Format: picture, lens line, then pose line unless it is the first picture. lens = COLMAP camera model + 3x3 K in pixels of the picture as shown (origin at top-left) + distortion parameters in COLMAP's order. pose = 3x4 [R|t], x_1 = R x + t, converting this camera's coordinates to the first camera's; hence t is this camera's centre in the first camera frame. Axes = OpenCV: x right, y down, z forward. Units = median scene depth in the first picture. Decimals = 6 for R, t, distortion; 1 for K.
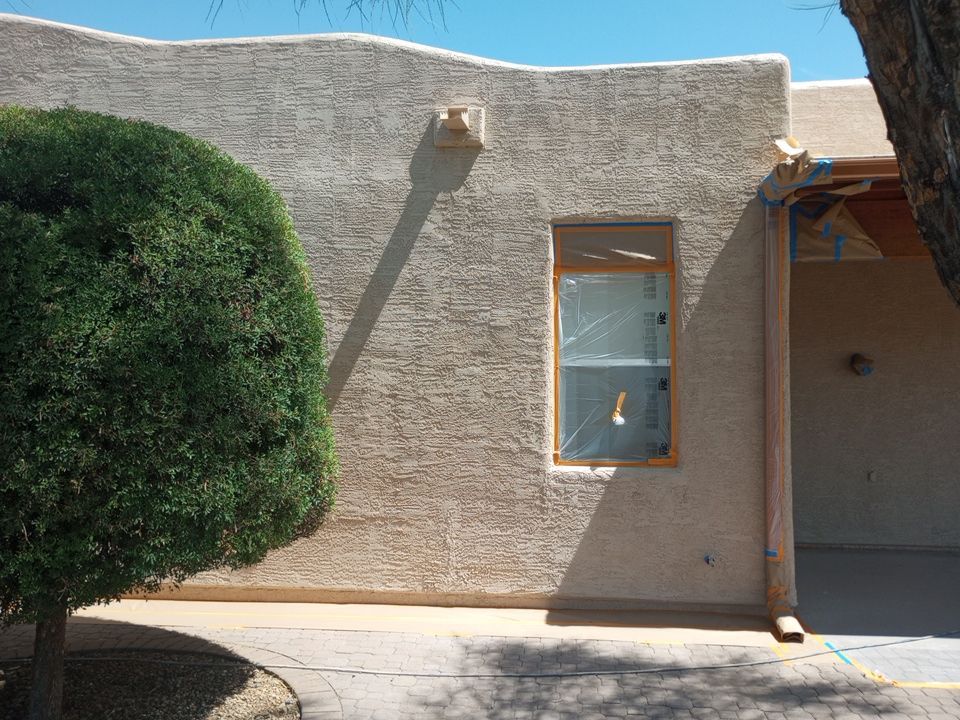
lens RADIAL K [[795.4, 0, 480.6], [0, 795.4, 363.1], [0, 0, 1]] dist [0.067359, -0.089634]
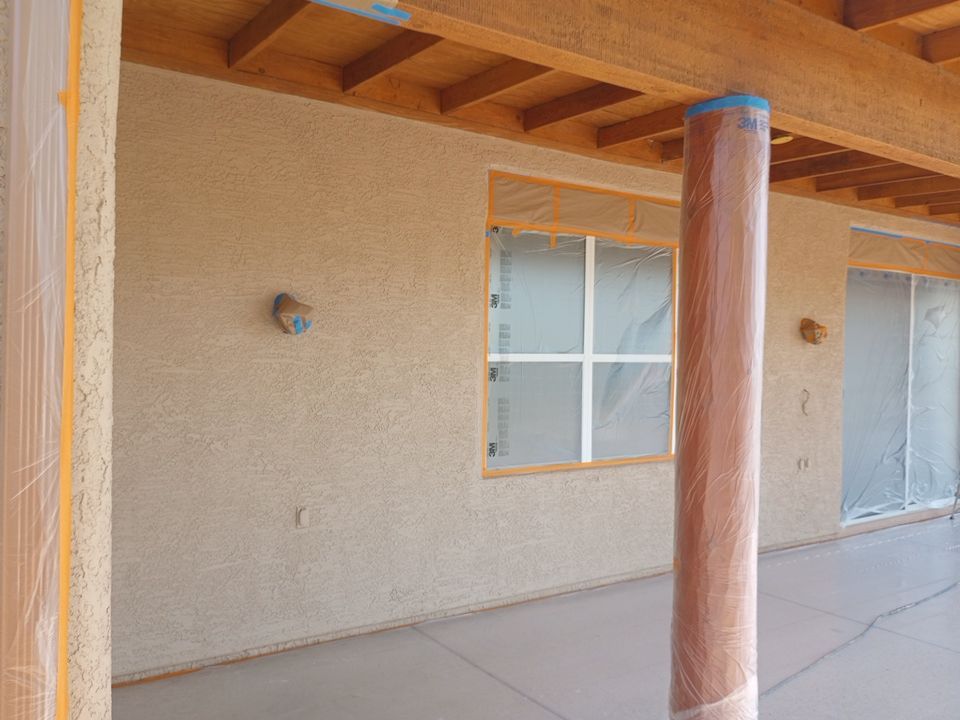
lens RADIAL K [[795.4, 0, 480.6], [0, 795.4, 363.1], [0, 0, 1]] dist [0.067359, -0.089634]
pose [[0.753580, 0.002286, 0.657352, 0.217238], [-0.039848, 0.998314, 0.042209, 0.007207], [-0.656147, -0.058002, 0.752400, 0.512658]]
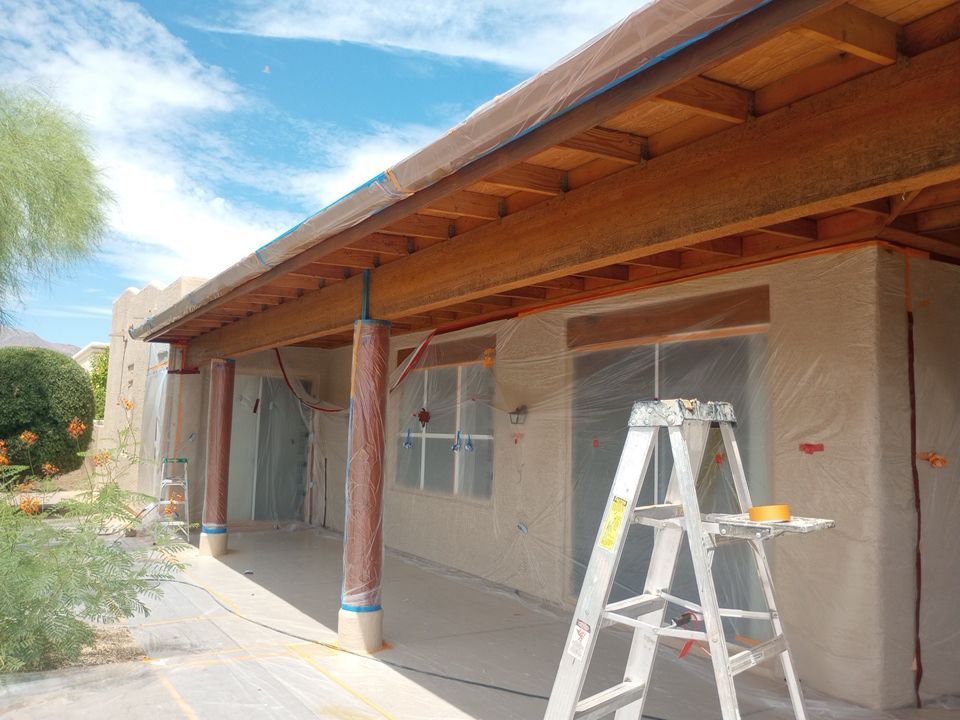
lens RADIAL K [[795.4, 0, 480.6], [0, 795.4, 363.1], [0, 0, 1]] dist [0.067359, -0.089634]
pose [[0.614655, -0.050096, -0.787204, 1.714403], [0.007709, 0.998315, -0.057512, -0.013566], [0.788758, 0.029281, 0.614006, 0.247245]]
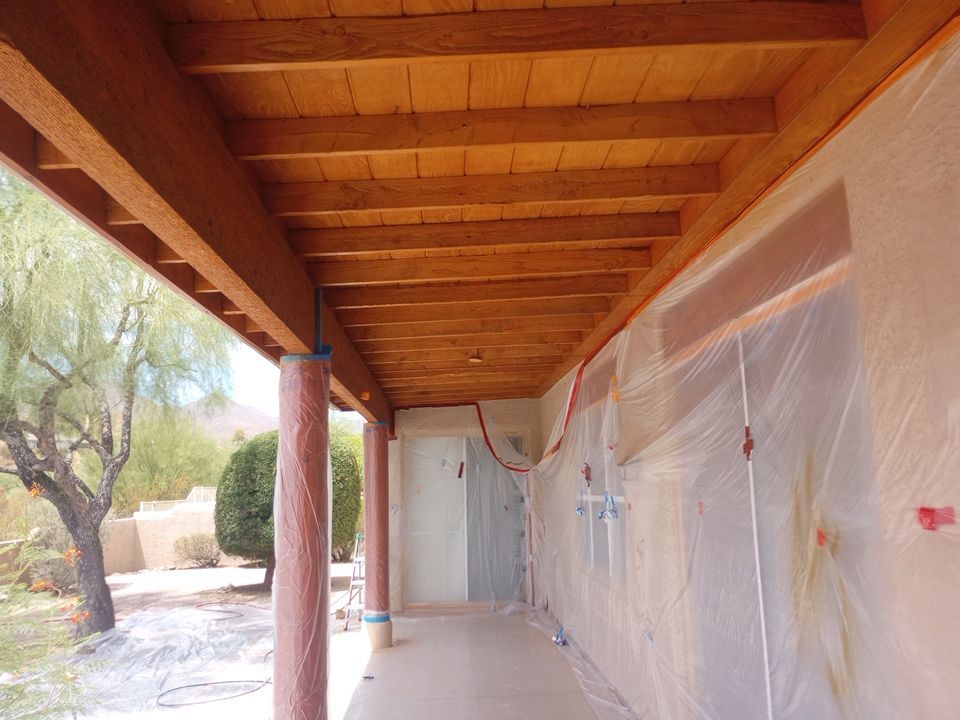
lens RADIAL K [[795.4, 0, 480.6], [0, 795.4, 363.1], [0, 0, 1]] dist [0.067359, -0.089634]
pose [[0.130585, -0.154020, -0.979400, 1.620685], [0.079784, 0.986288, -0.144466, -0.004759], [0.988222, -0.059276, 0.141083, 0.683265]]
